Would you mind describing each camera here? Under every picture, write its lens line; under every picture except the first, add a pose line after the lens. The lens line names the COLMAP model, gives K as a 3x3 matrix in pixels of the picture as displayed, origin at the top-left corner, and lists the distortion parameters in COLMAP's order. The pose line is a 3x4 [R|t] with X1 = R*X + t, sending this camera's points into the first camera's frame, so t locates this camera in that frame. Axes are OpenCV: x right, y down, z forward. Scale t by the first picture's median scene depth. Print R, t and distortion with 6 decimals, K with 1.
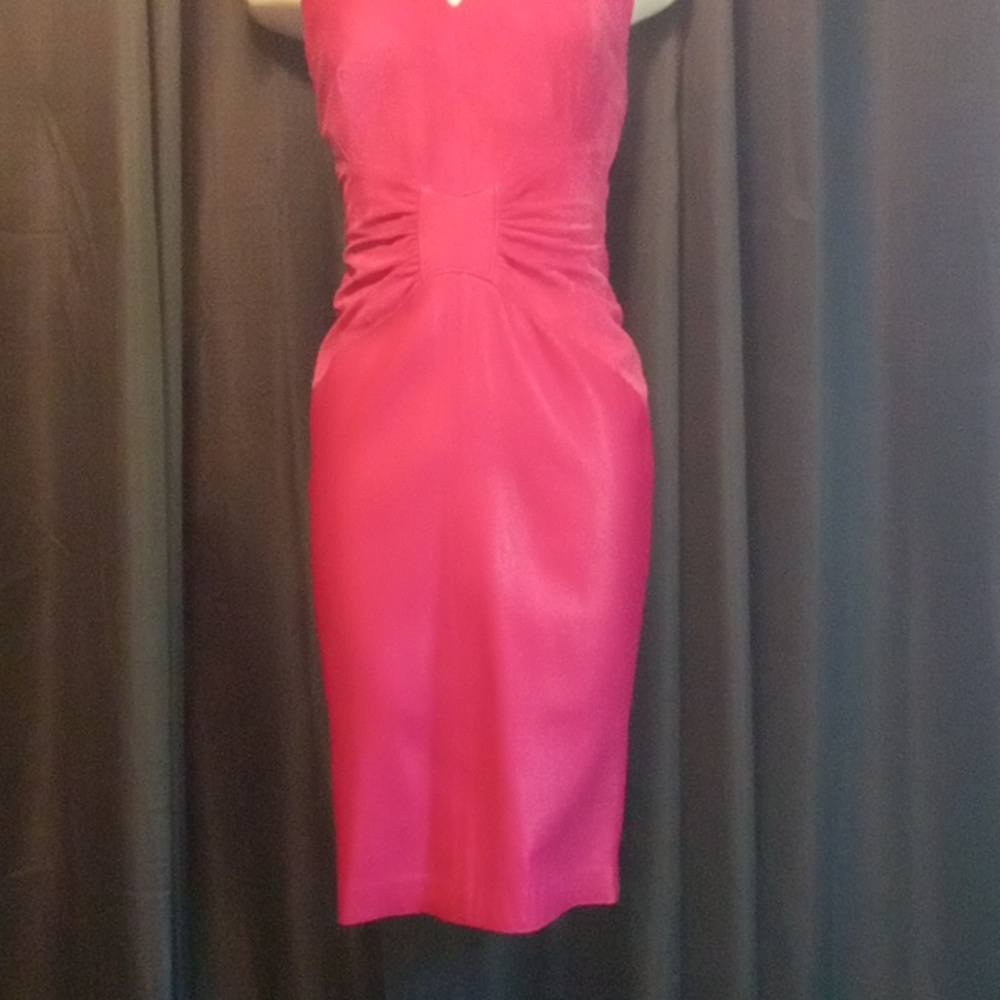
lens RADIAL K [[1485.6, 0, 514.3], [0, 1485.6, 499.7], [0, 0, 1]] dist [0.019848, -0.423696]
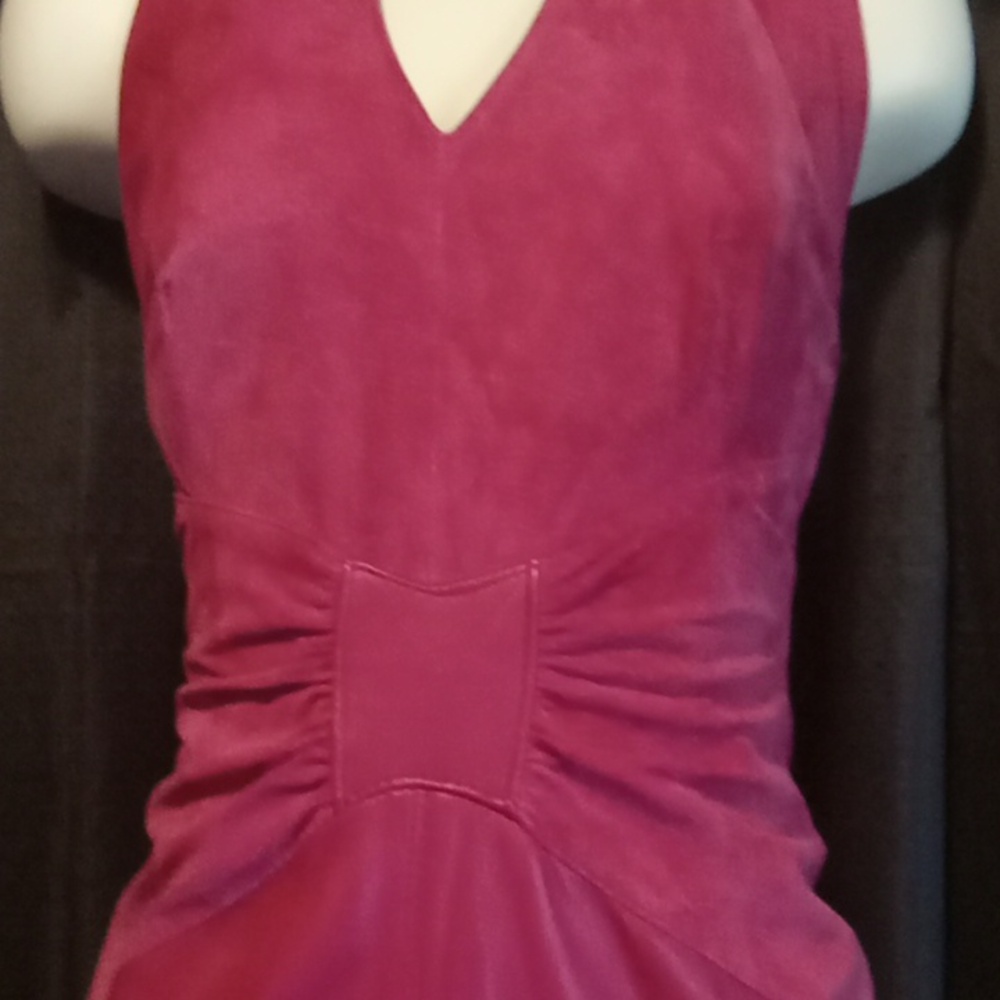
lens RADIAL K [[1485.6, 0, 514.3], [0, 1485.6, 499.7], [0, 0, 1]] dist [0.019848, -0.423696]
pose [[0.998696, 0.025533, -0.044199, -0.000125], [-0.032800, 0.984479, -0.172411, -0.158355], [0.039111, 0.173636, 0.984033, 0.595481]]
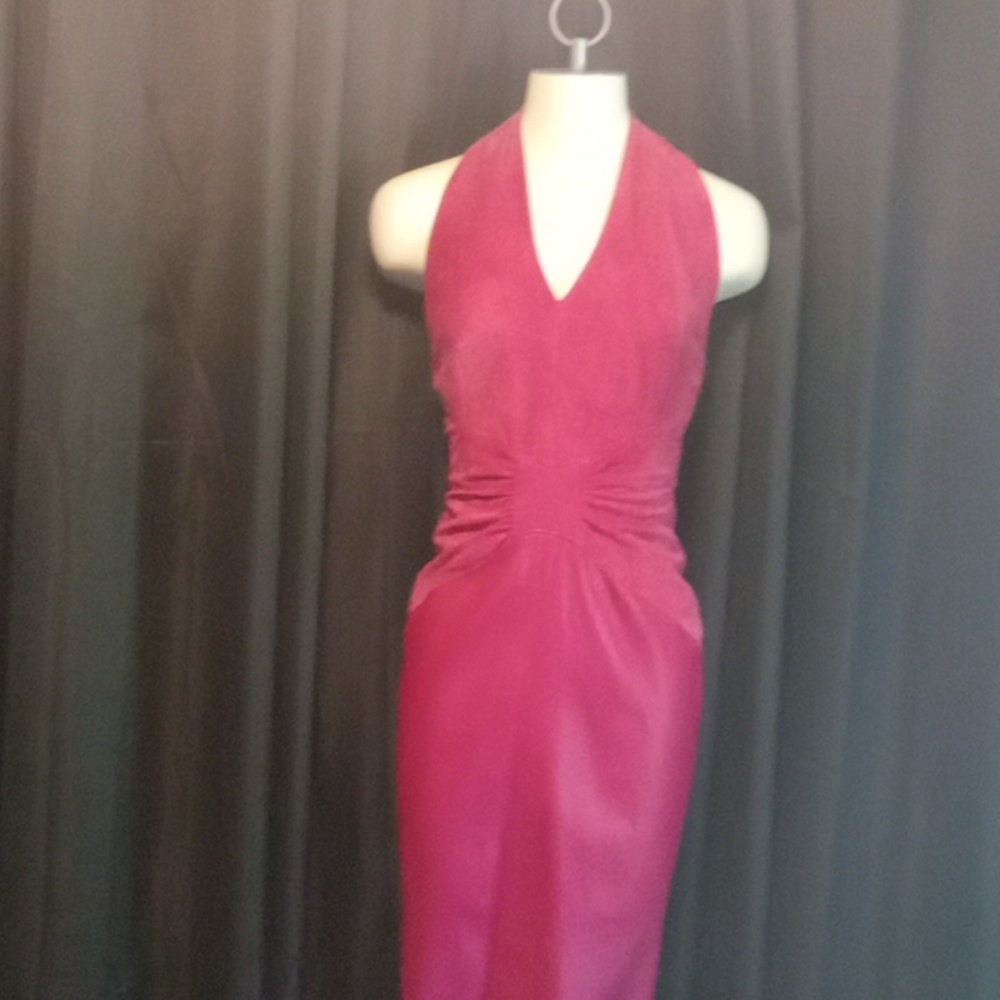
lens RADIAL K [[1485.6, 0, 514.3], [0, 1485.6, 499.7], [0, 0, 1]] dist [0.019848, -0.423696]
pose [[0.997188, 0.071745, -0.021660, -0.038542], [-0.071369, 0.997294, 0.017664, -0.194064], [0.022869, -0.016068, 0.999609, -0.149931]]
